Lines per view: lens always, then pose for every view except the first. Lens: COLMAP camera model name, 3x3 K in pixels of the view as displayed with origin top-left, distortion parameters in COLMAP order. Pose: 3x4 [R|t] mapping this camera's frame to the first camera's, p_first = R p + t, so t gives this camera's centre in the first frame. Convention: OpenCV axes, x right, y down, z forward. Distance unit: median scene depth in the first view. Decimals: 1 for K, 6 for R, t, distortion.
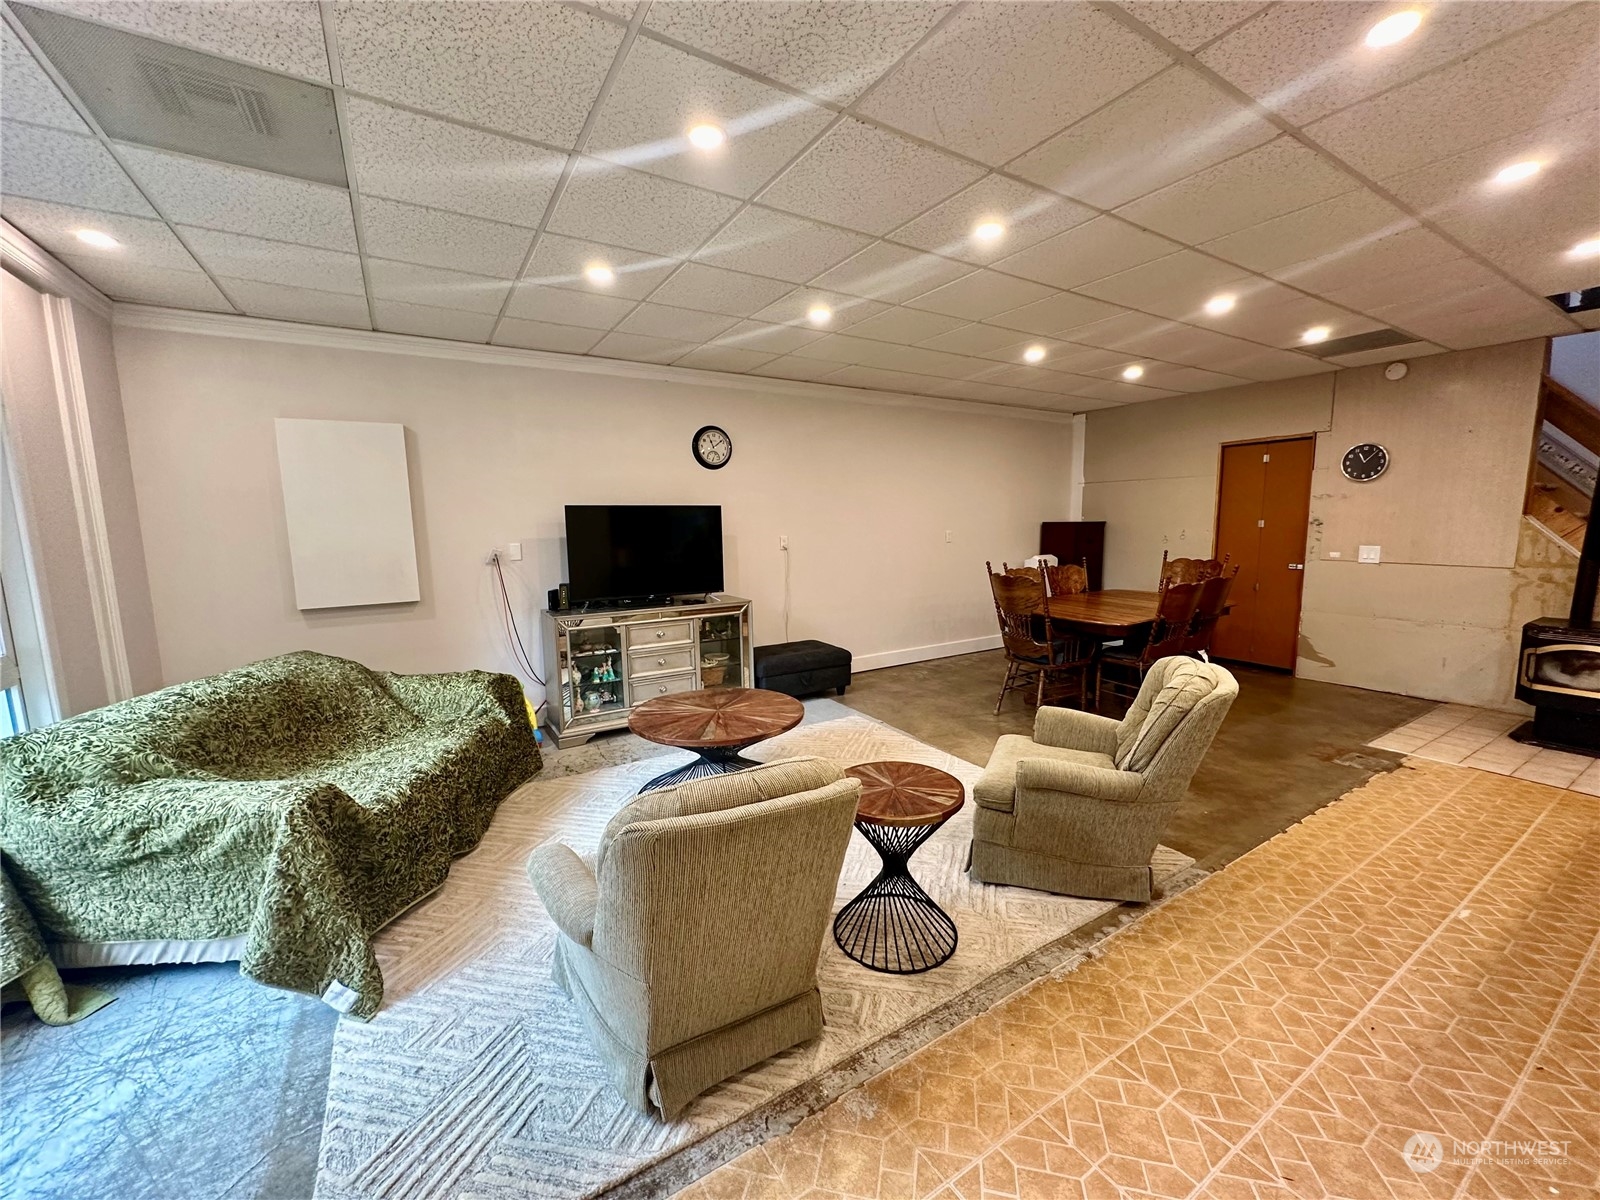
lens RADIAL K [[640.8, 0, 799.6], [0, 640.8, 604.6], [0, 0, 1]] dist [-0.004343, -0.000277]
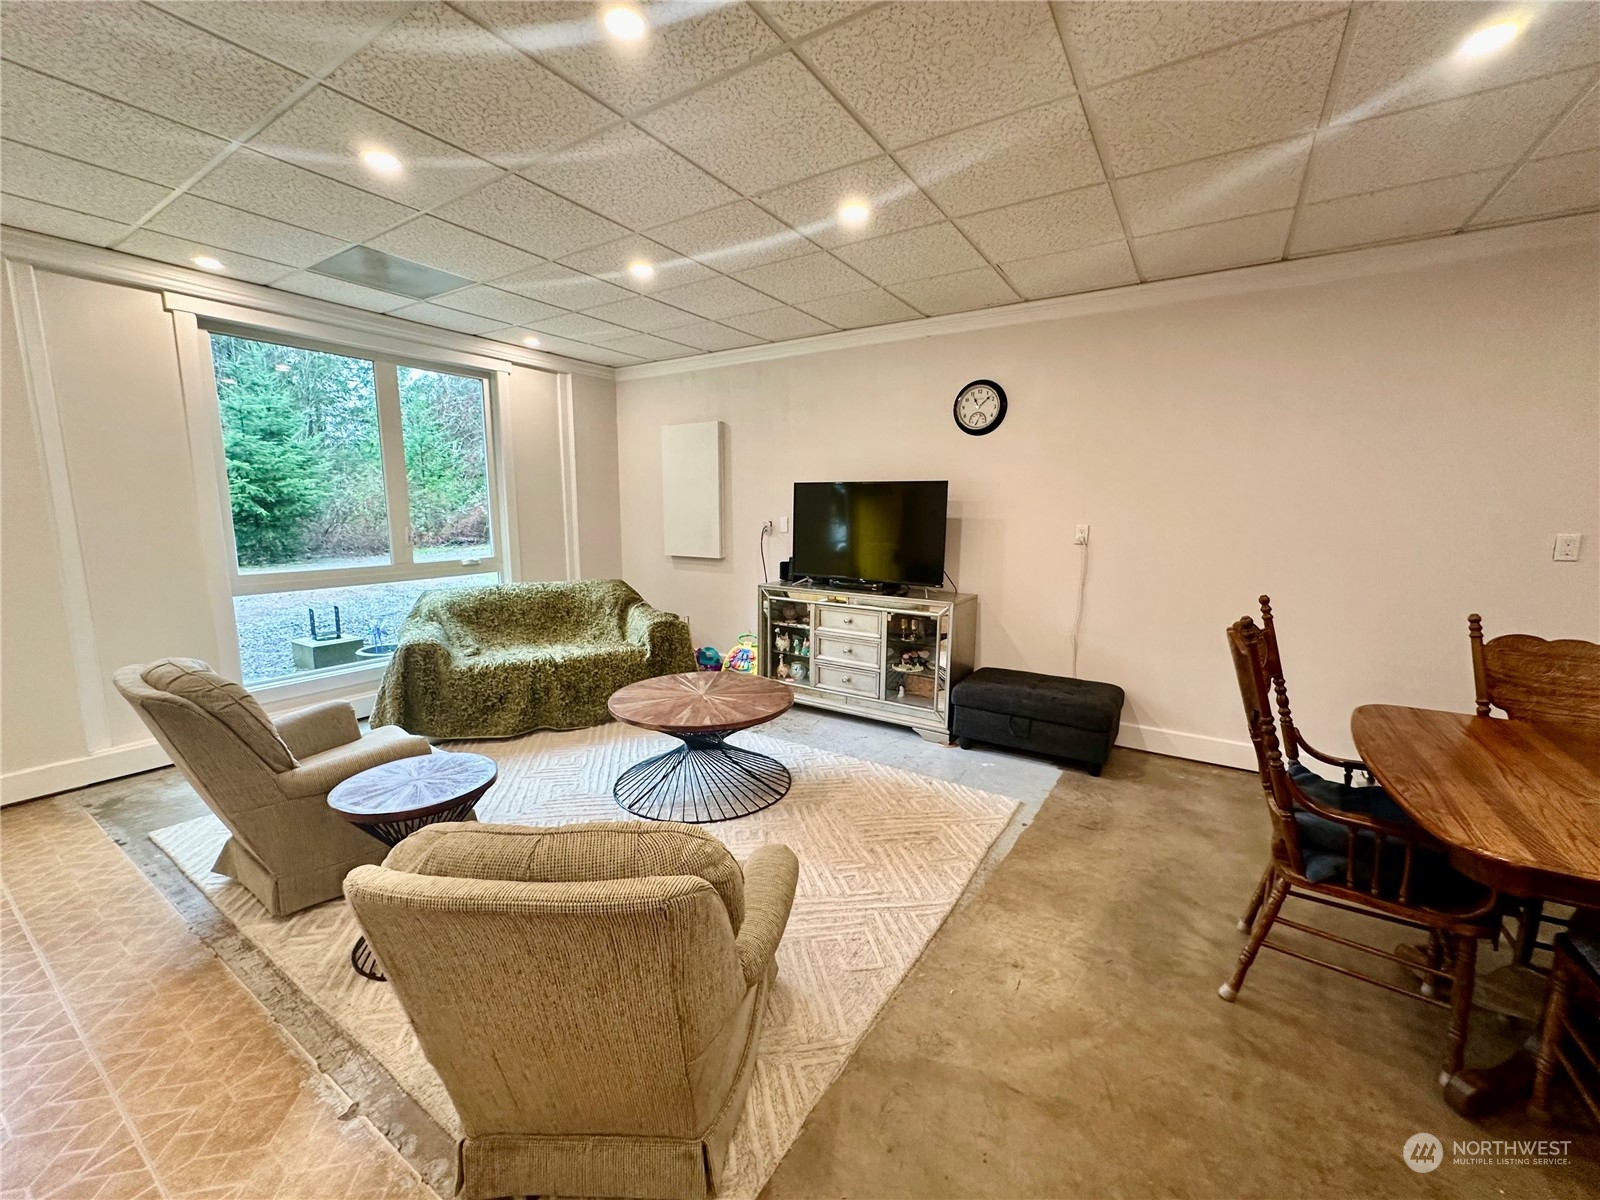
lens RADIAL K [[640.8, 0, 796.5], [0, 640.8, 598.0], [0, 0, 1]] dist [-0.004343, -0.000277]
pose [[0.424898, 0.148470, -0.892983, 0.608982], [-0.132710, 0.986017, 0.100792, -0.073602], [0.895461, 0.075681, 0.438660, 0.554233]]
